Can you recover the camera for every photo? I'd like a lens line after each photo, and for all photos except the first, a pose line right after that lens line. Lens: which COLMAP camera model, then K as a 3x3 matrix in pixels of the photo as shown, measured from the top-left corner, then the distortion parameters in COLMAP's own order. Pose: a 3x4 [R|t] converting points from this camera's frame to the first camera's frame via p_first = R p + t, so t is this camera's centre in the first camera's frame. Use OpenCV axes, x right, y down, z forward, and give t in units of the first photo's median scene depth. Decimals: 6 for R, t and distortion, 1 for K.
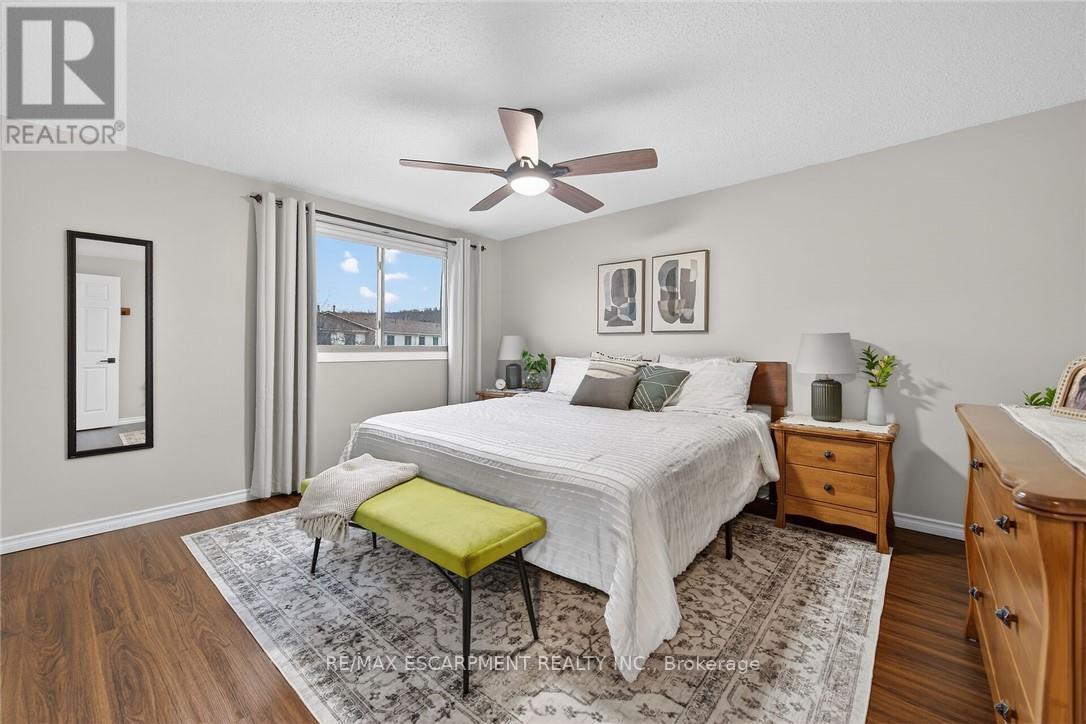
lens RADIAL K [[440.1, 0, 547.1], [0, 440.1, 342.3], [0, 0, 1]] dist [0.000606, -0.000310]
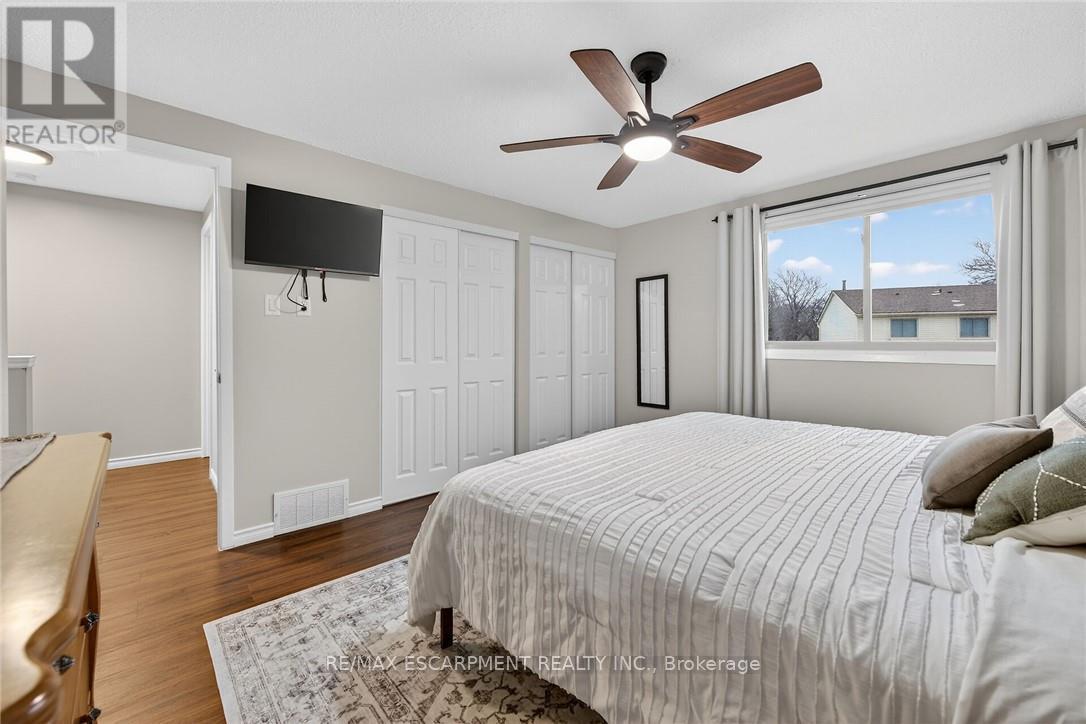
lens RADIAL K [[440.1, 0, 547.1], [0, 440.1, 342.3], [0, 0, 1]] dist [0.000606, -0.000310]
pose [[-0.116000, 0.000477, -0.993249, 0.798192], [0.018190, 0.999833, -0.001644, 0.002145], [0.993083, -0.018258, -0.115989, 0.902570]]
